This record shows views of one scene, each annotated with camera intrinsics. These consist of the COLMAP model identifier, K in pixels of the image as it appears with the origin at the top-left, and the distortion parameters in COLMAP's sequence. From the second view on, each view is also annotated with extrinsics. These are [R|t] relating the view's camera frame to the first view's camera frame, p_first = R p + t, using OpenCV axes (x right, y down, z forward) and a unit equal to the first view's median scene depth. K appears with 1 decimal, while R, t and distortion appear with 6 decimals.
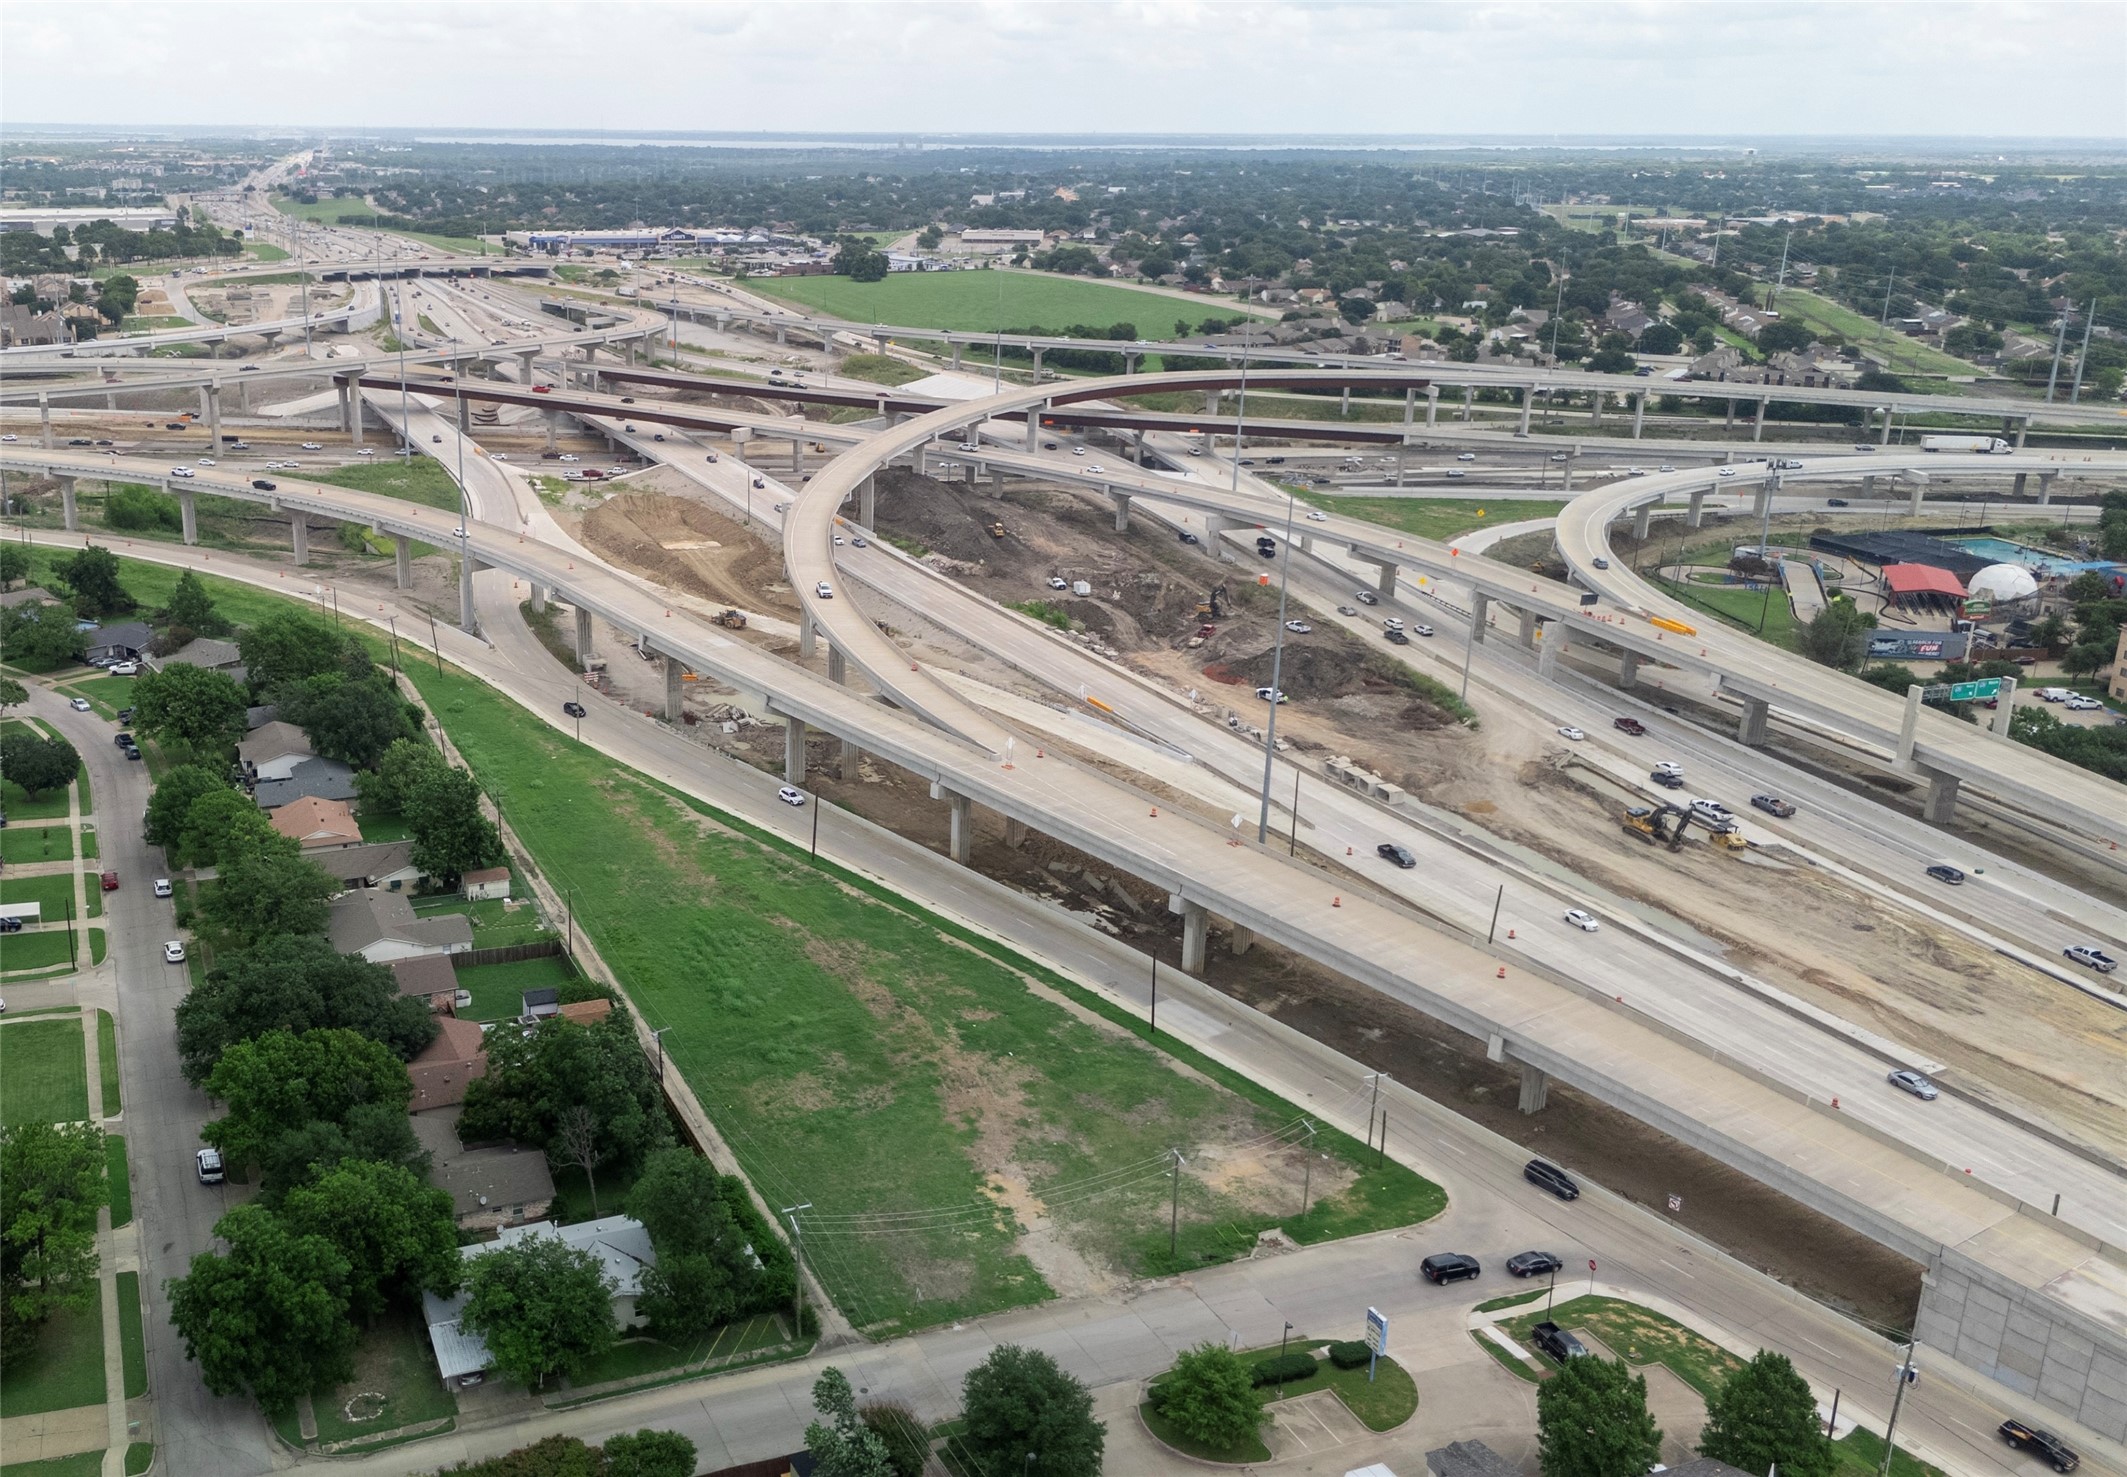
lens RADIAL K [[1935.7, 0, 807.3], [0, 1935.7, 736.3], [0, 0, 1]] dist [0.086625, -0.084637]
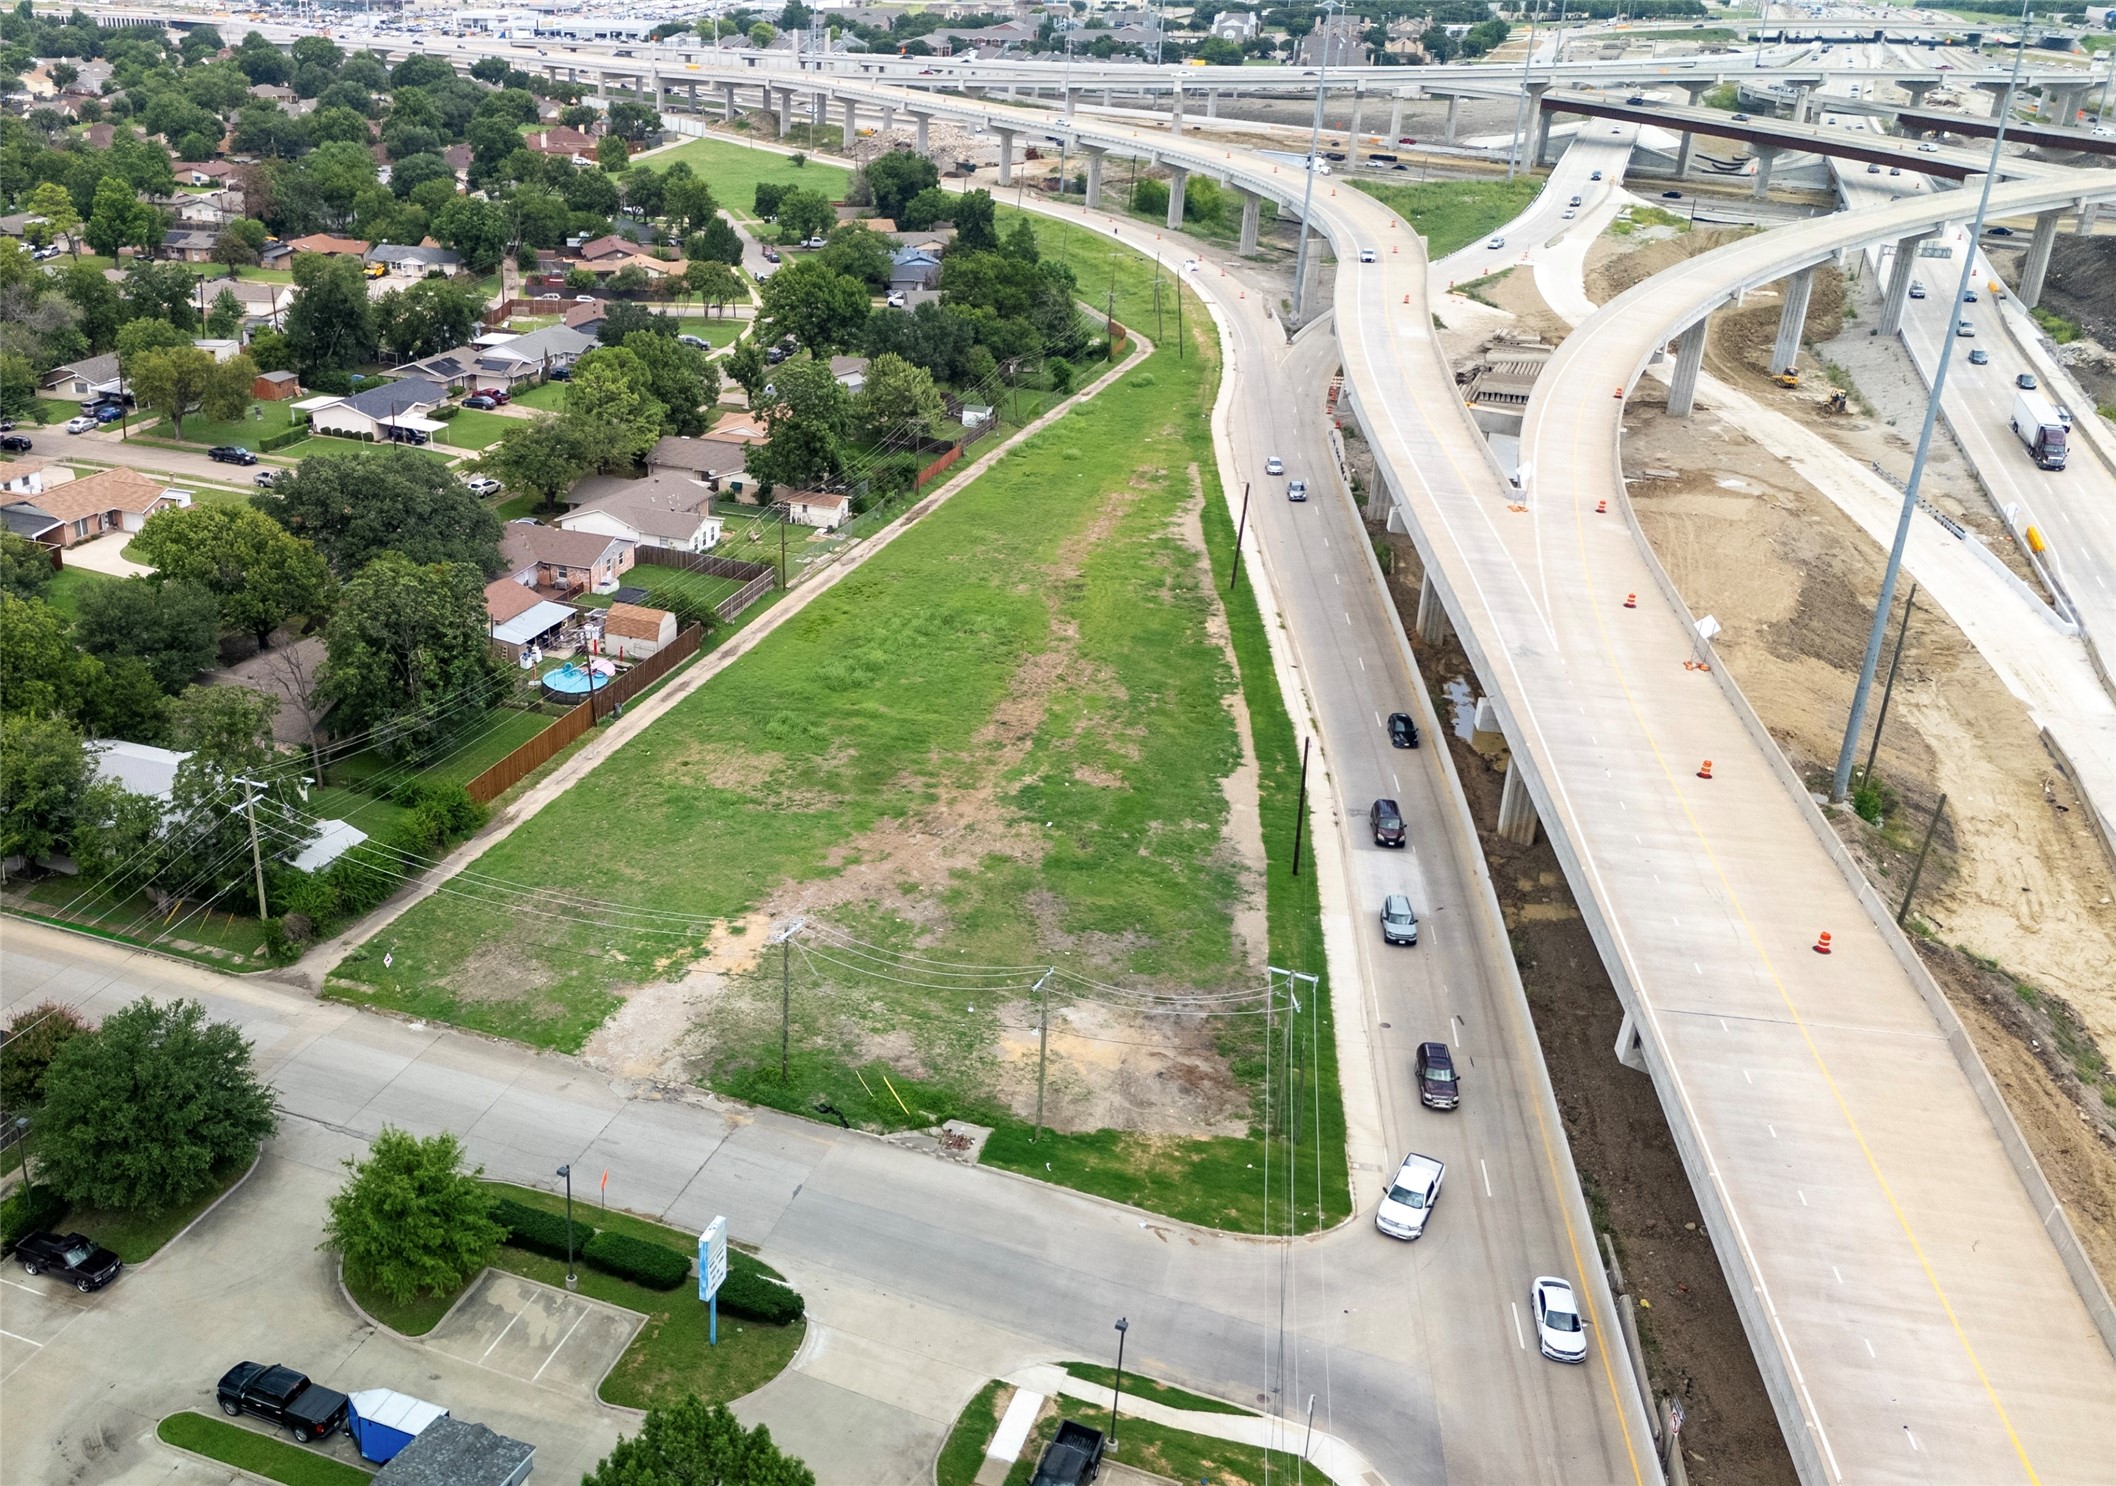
lens RADIAL K [[1946.0, 0, 791.7], [0, 1946.0, 743.9], [0, 0, 1]] dist [0.100321, -0.104332]
pose [[0.715026, 0.273025, -0.643580, 0.416494], [-0.218811, 0.961734, 0.164893, 0.039516], [0.663972, 0.022920, 0.747406, 0.383455]]
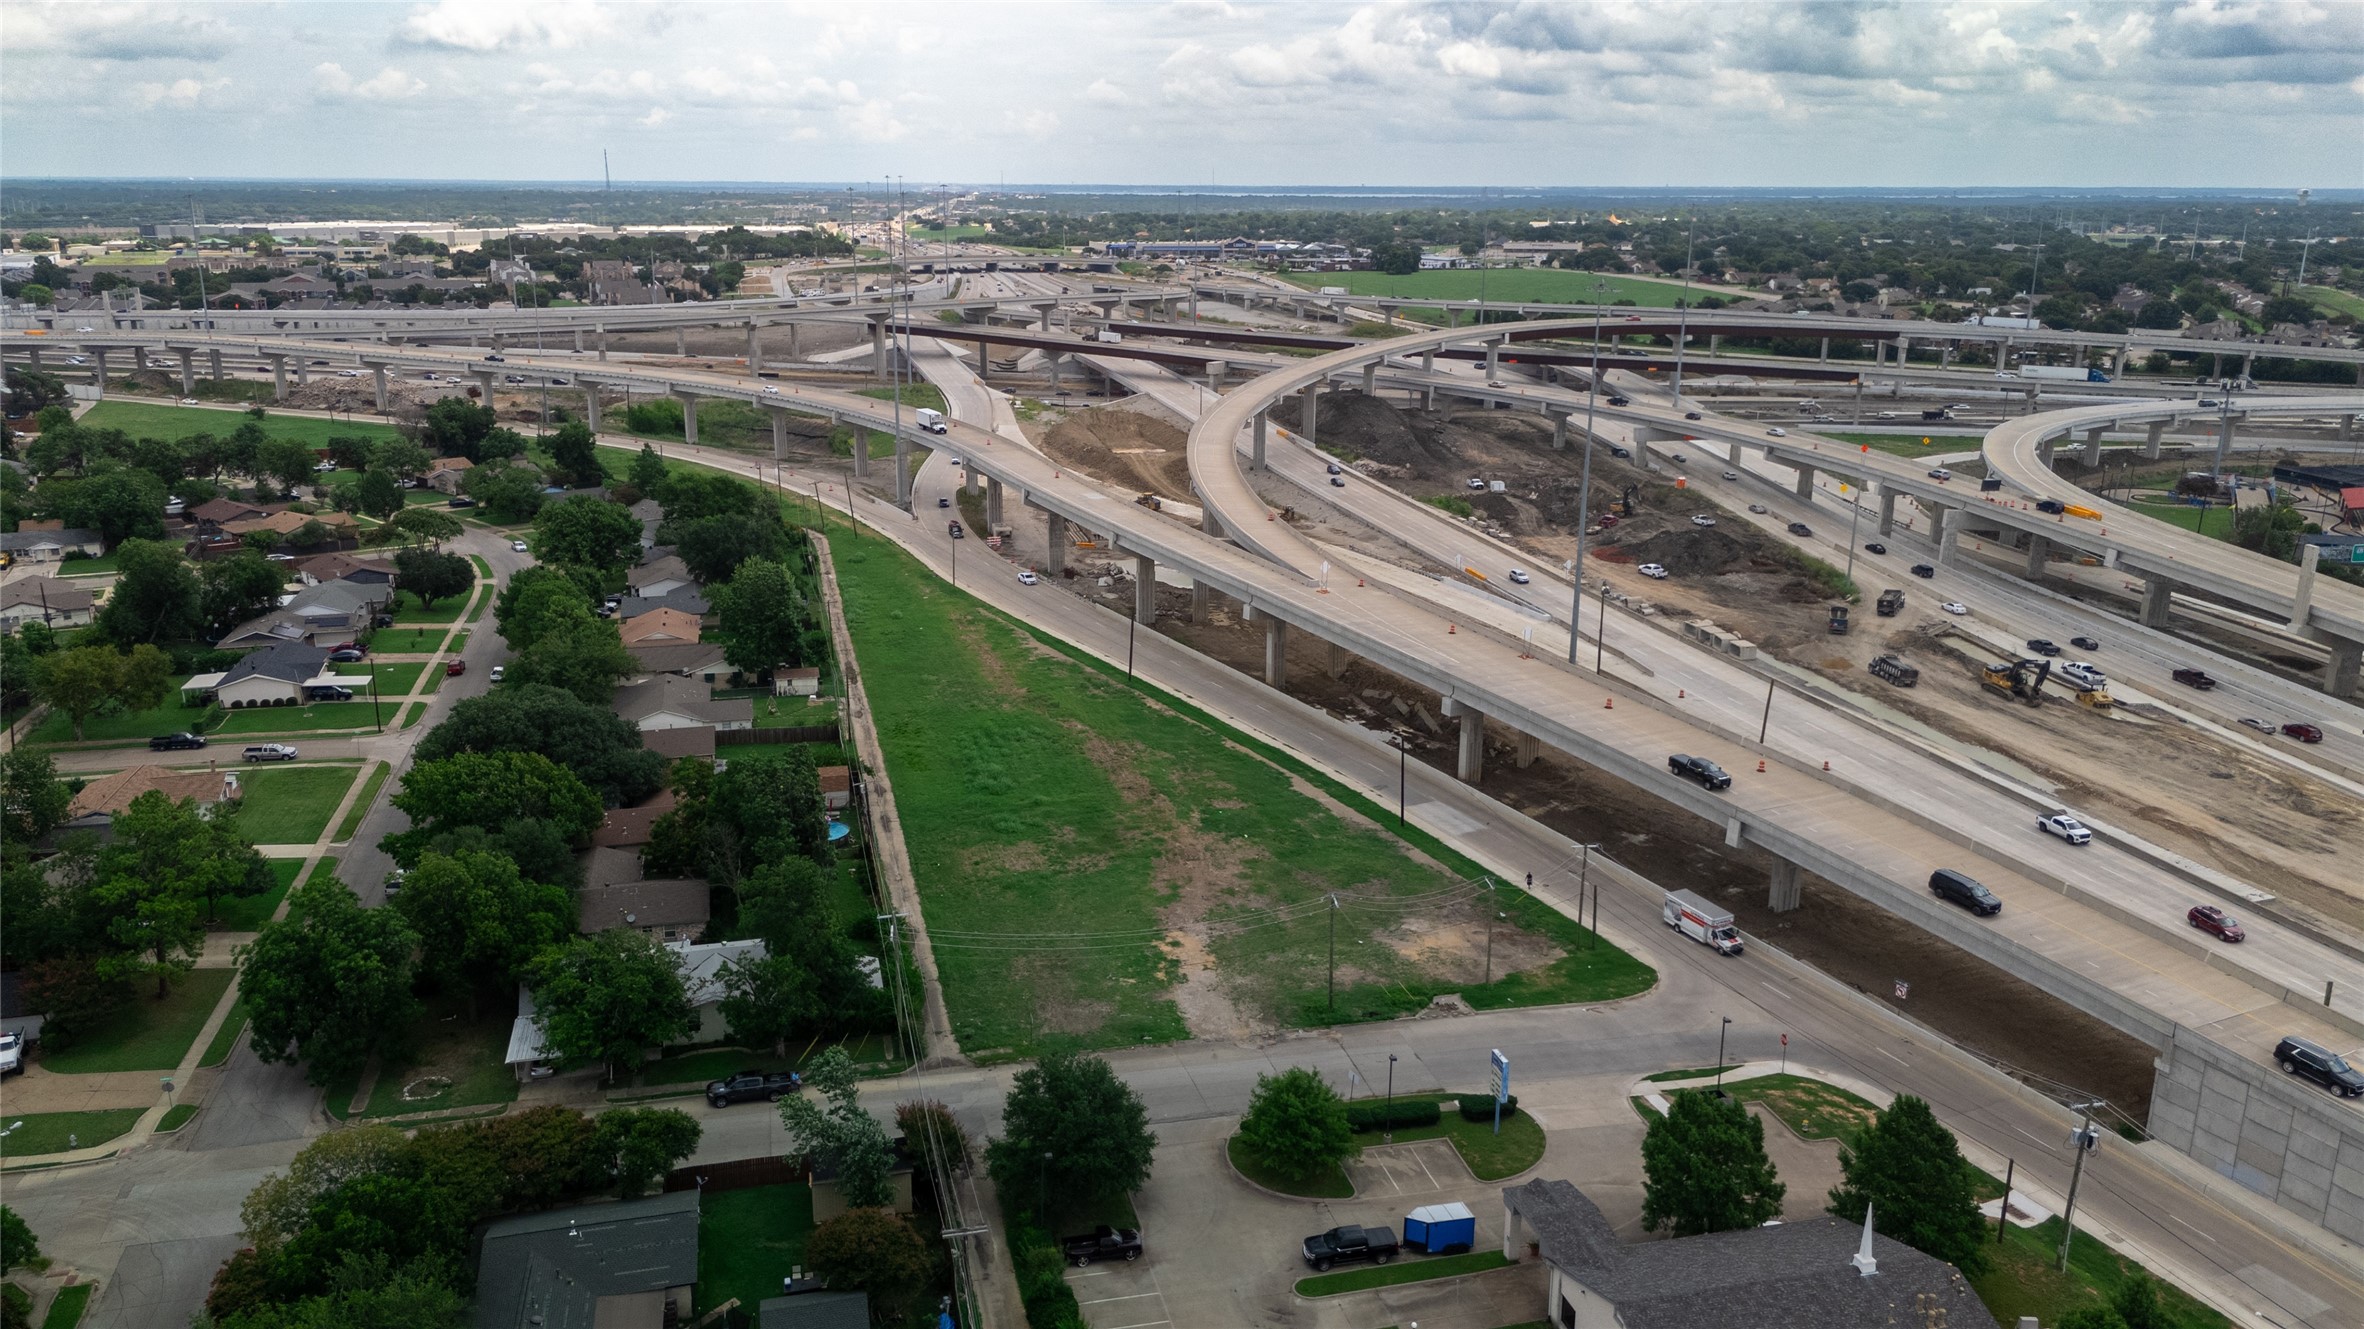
lens RADIAL K [[1739.6, 0, 1177.6], [0, 1739.6, 661.5], [0, 0, 1]] dist [0.094730, -0.101130]
pose [[0.992045, 0.031402, -0.121905, 0.154858], [-0.036055, 0.998695, -0.036158, 0.096558], [0.120610, 0.040266, 0.991883, 0.110569]]
